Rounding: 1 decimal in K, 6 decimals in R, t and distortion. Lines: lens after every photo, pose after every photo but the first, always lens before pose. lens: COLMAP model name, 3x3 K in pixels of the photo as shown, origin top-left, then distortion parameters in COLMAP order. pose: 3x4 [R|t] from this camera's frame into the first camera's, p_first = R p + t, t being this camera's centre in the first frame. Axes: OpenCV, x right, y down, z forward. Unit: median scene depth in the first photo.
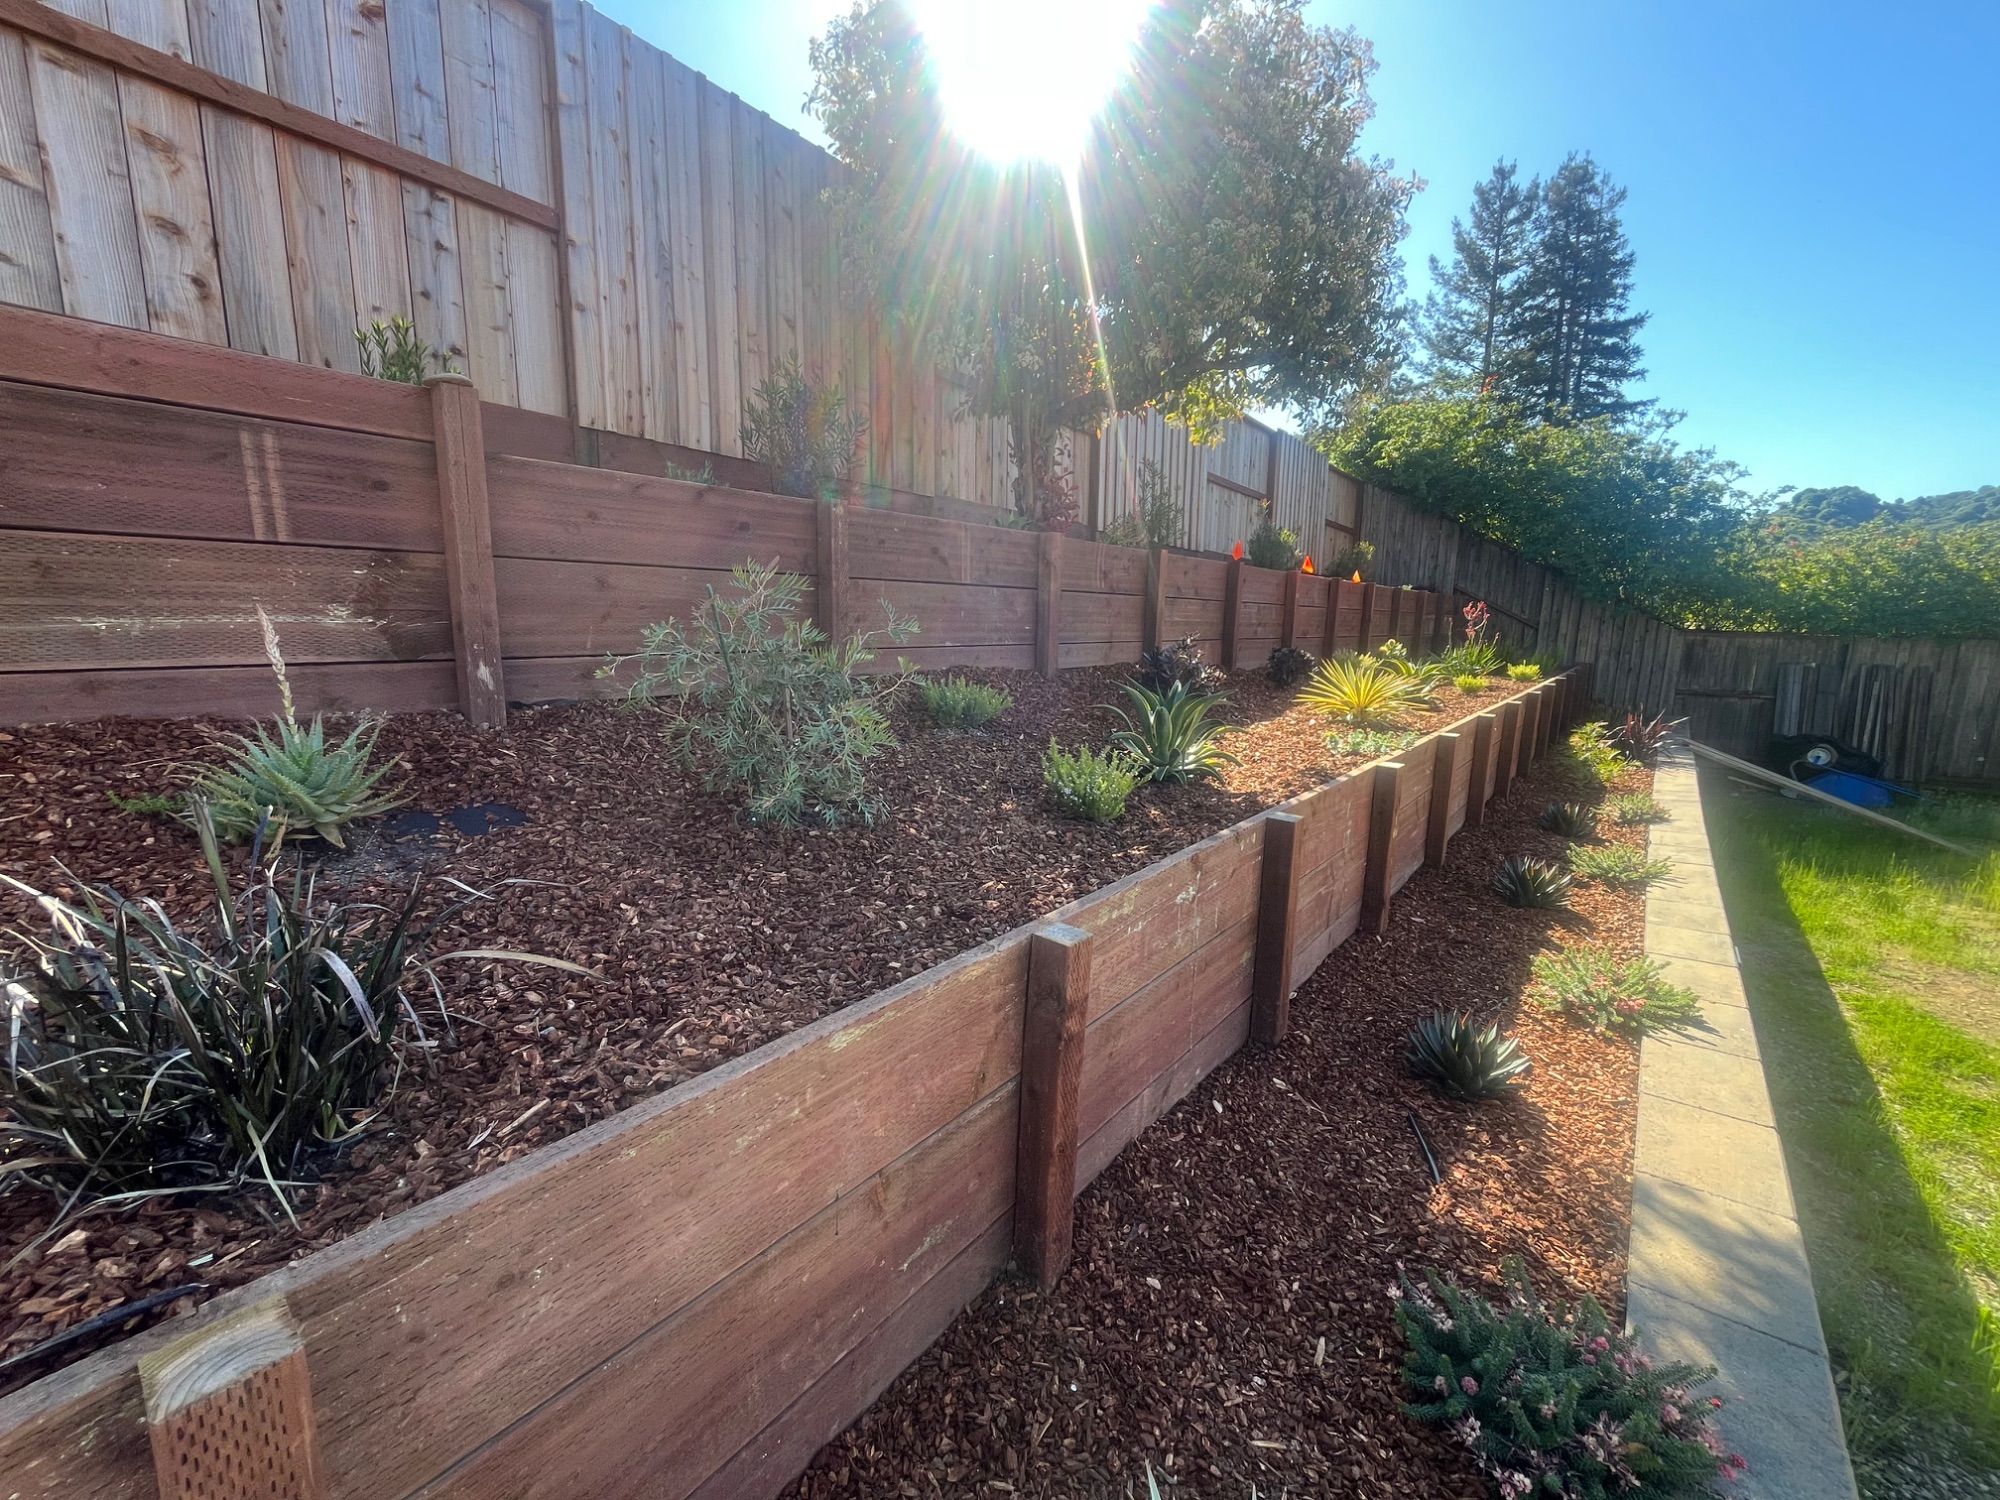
lens RADIAL K [[809.2, 0, 1010.7], [0, 809.2, 747.2], [0, 0, 1]] dist [0.001021, 0.000091]
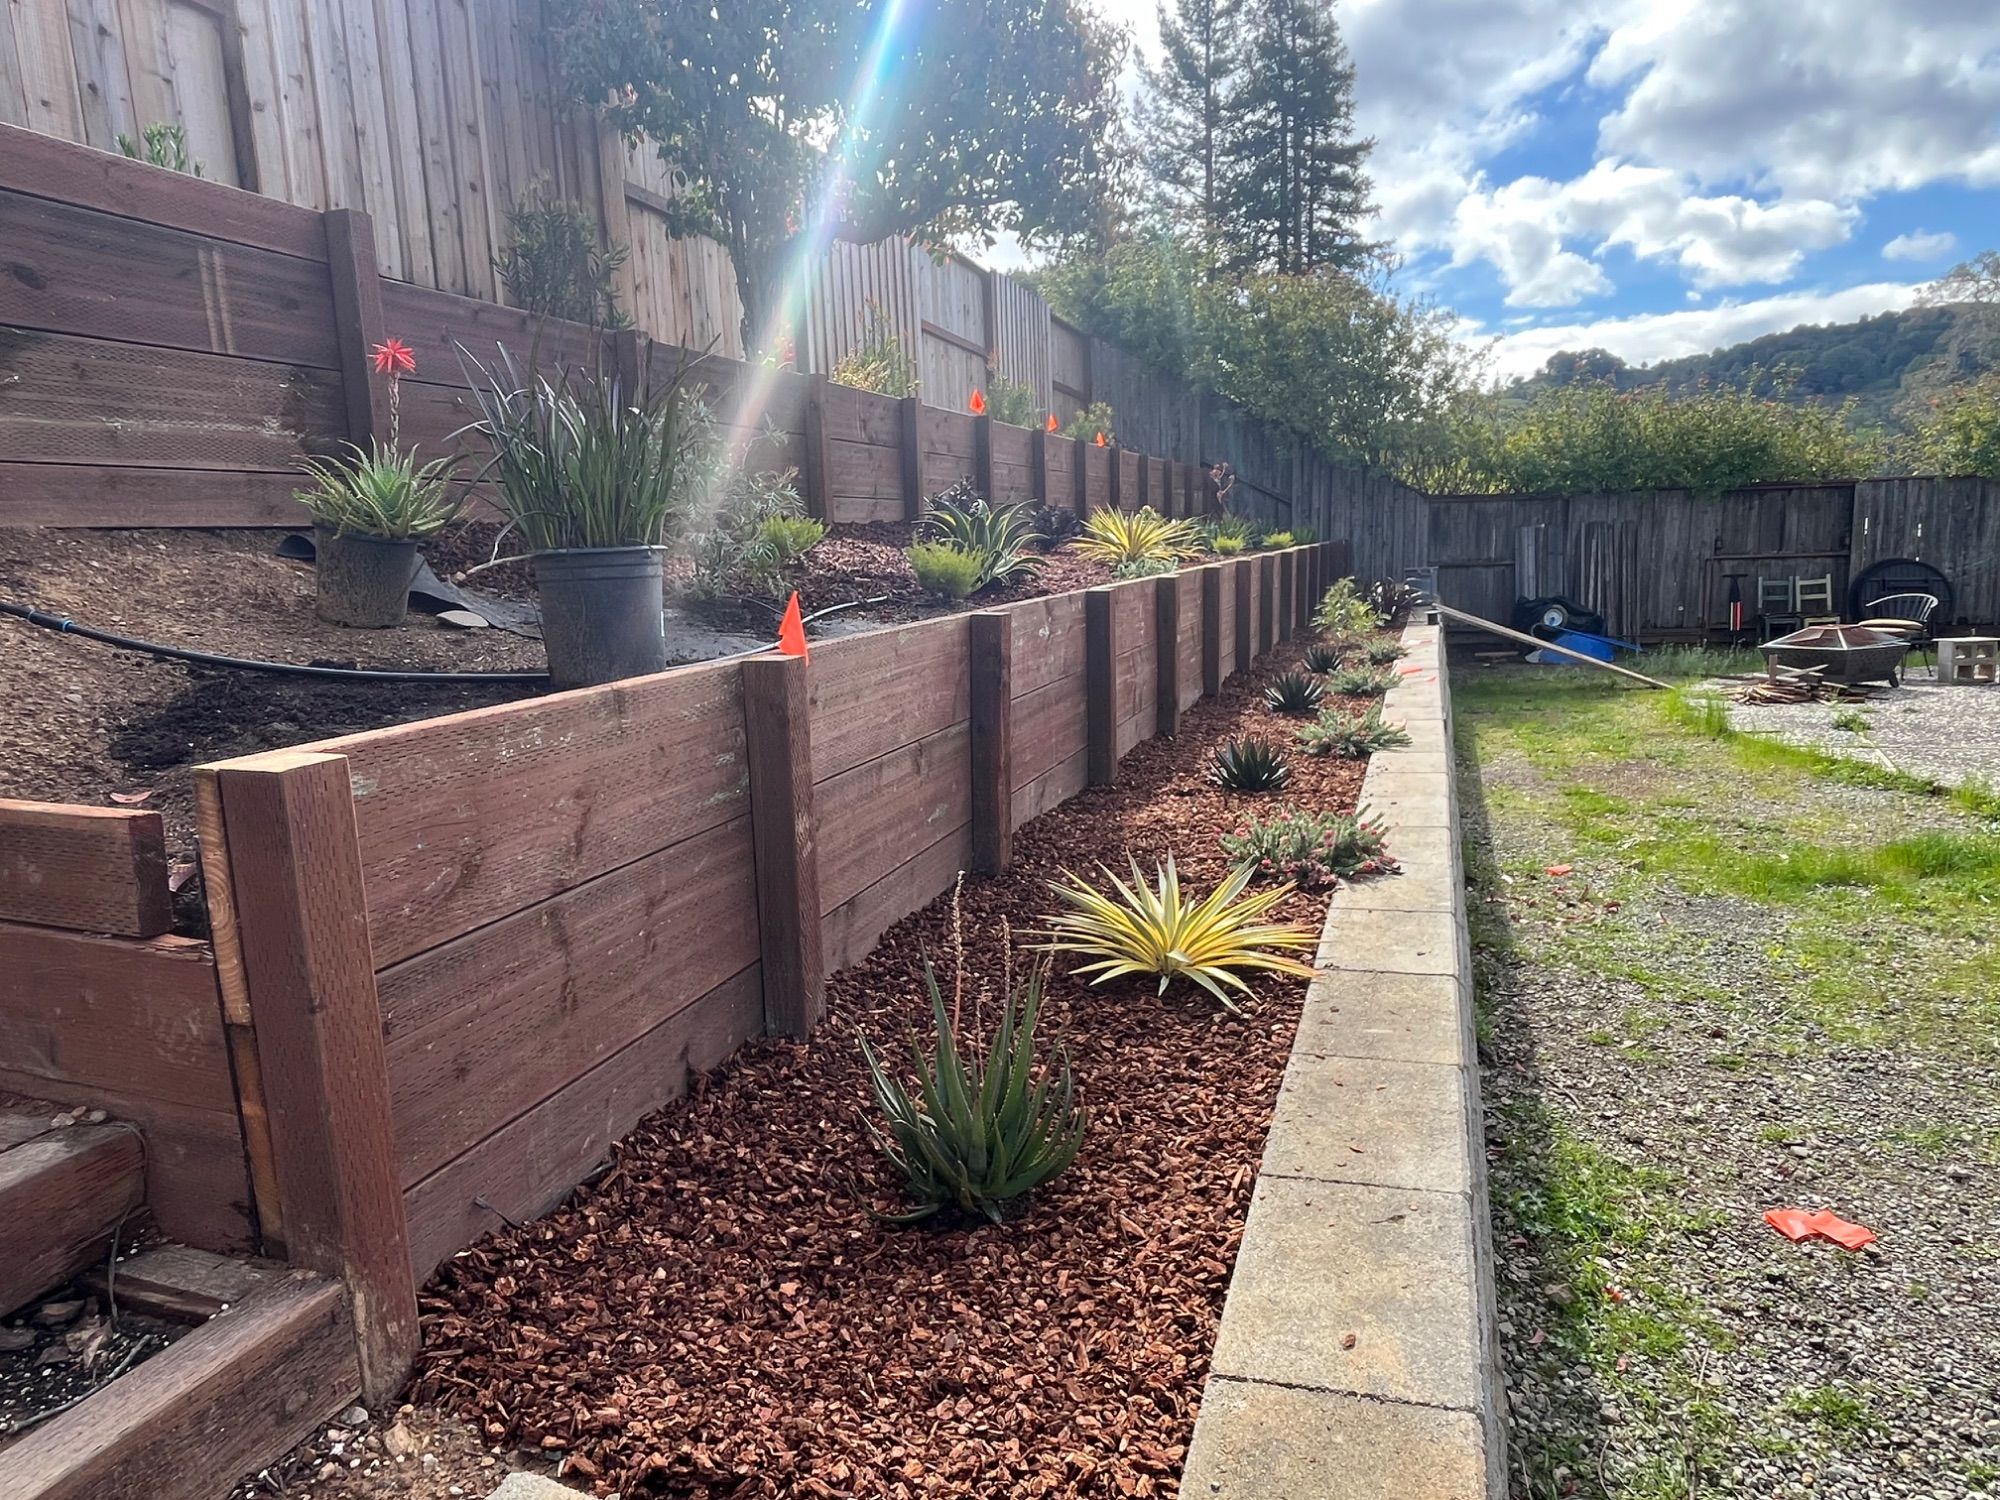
lens RADIAL K [[1192.5, 0, 1000.0], [0, 1192.5, 750.0], [0, 0, 1]] dist [-0.006201, 0.001260]
pose [[0.944955, -0.104467, 0.310075, -0.030794], [0.100283, 0.994523, 0.029451, 0.020800], [-0.311454, 0.003265, 0.950256, -0.052175]]
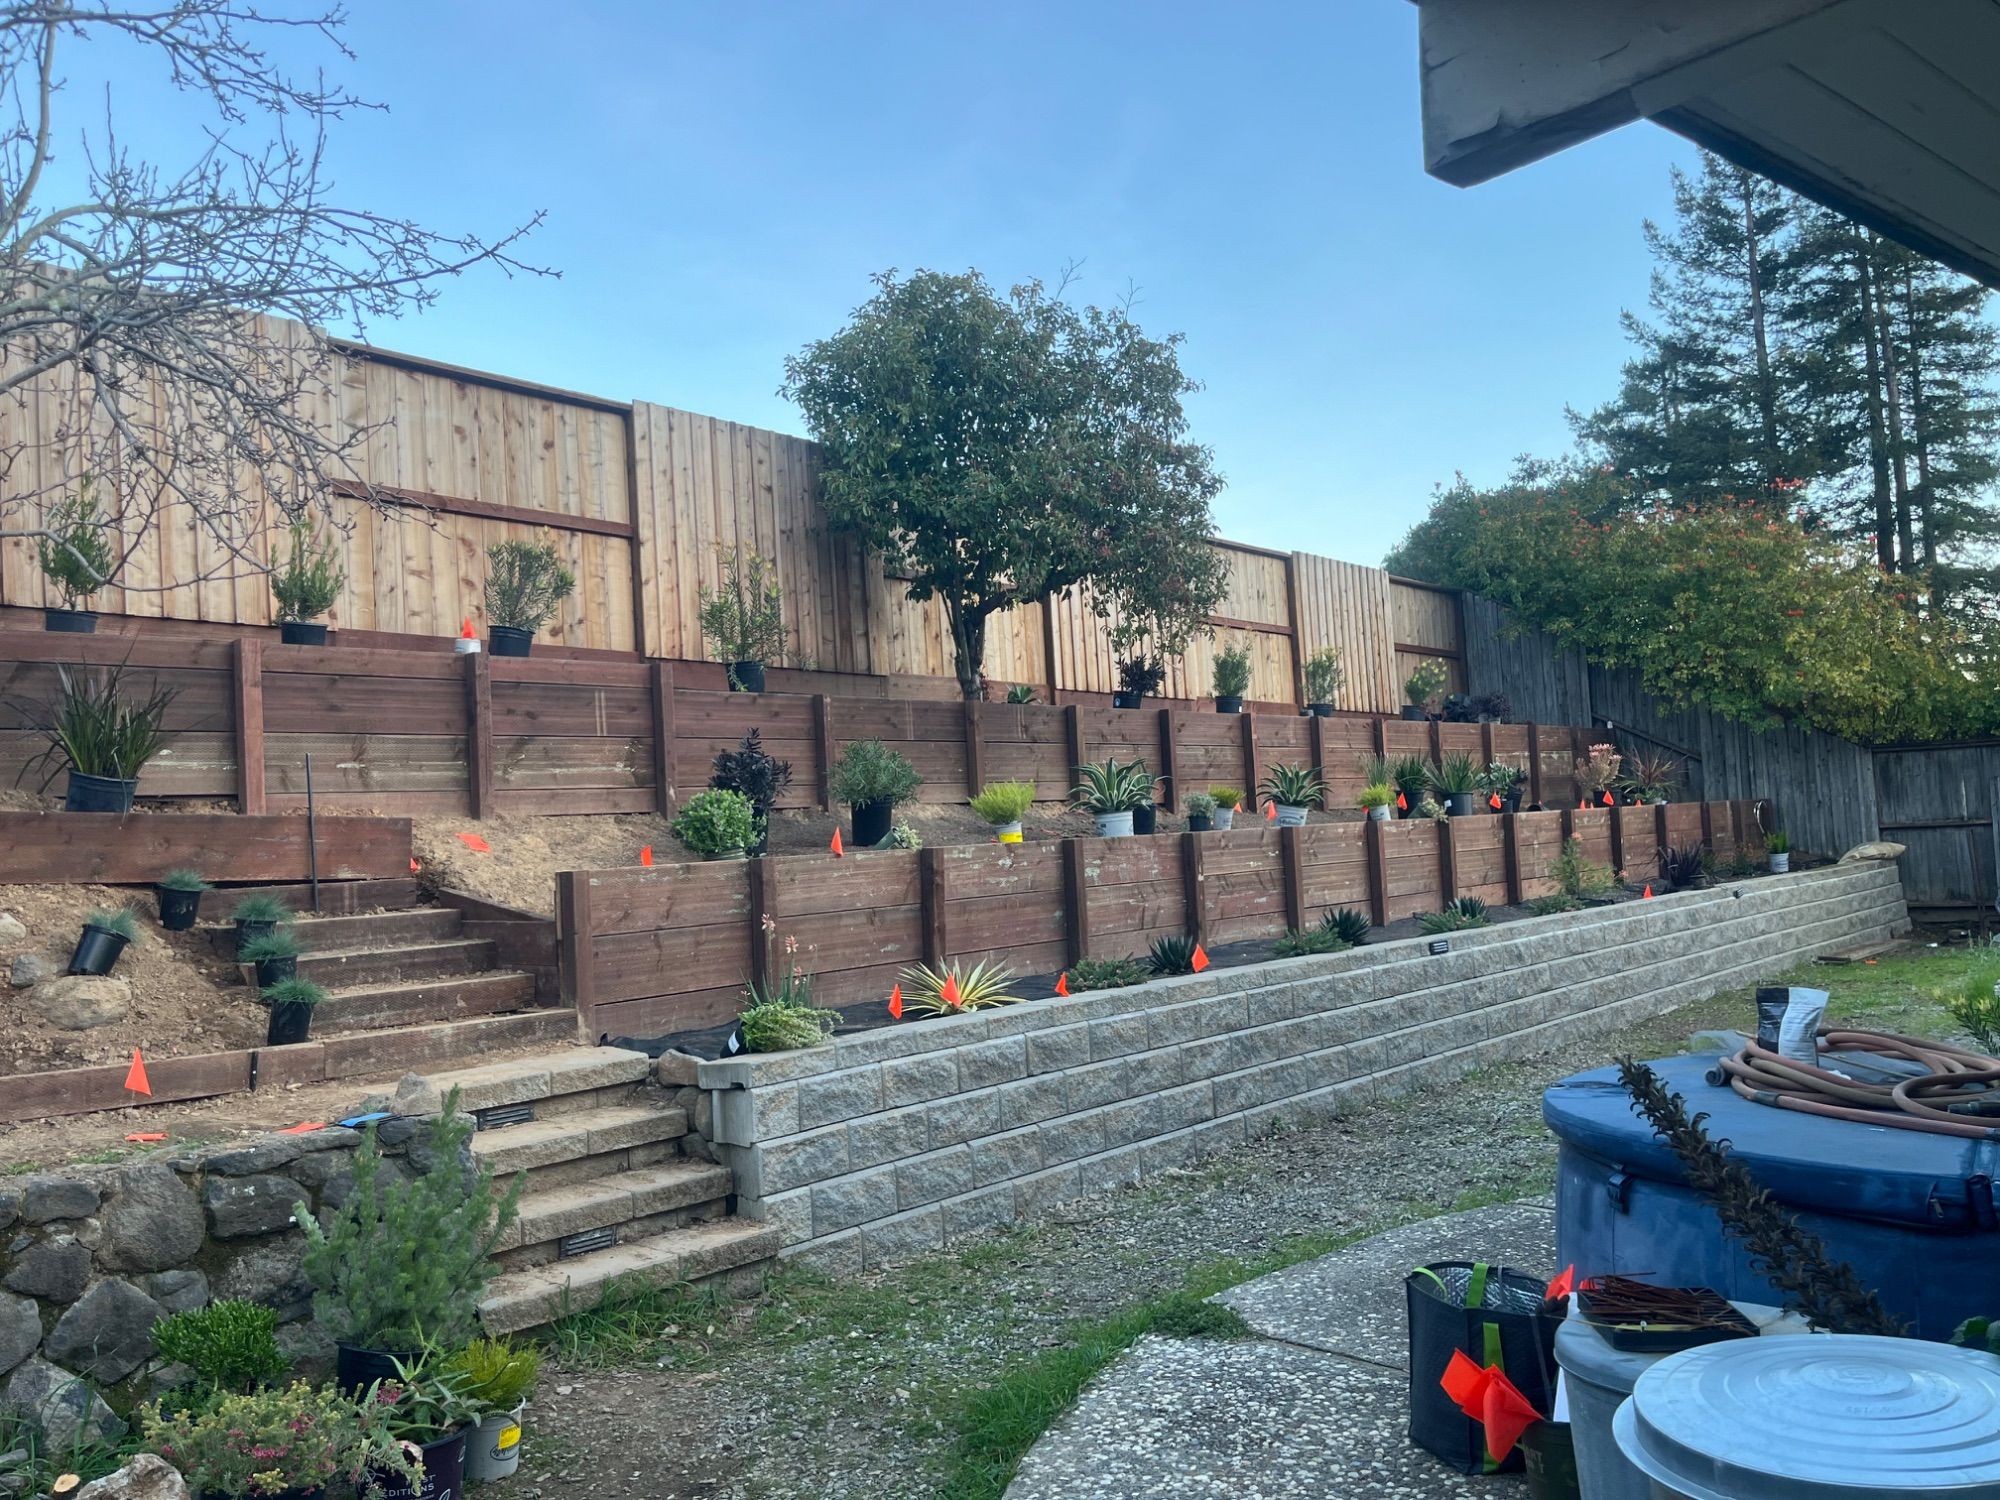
lens RADIAL K [[1601.0, 0, 962.9], [0, 1601.0, 725.1], [0, 0, 1]] dist [0.072936, -0.090349]
pose [[0.995313, -0.077218, -0.058223, 0.025956], [0.061617, 0.970375, -0.233616, 0.055520], [0.074537, 0.228933, 0.970584, -0.220821]]
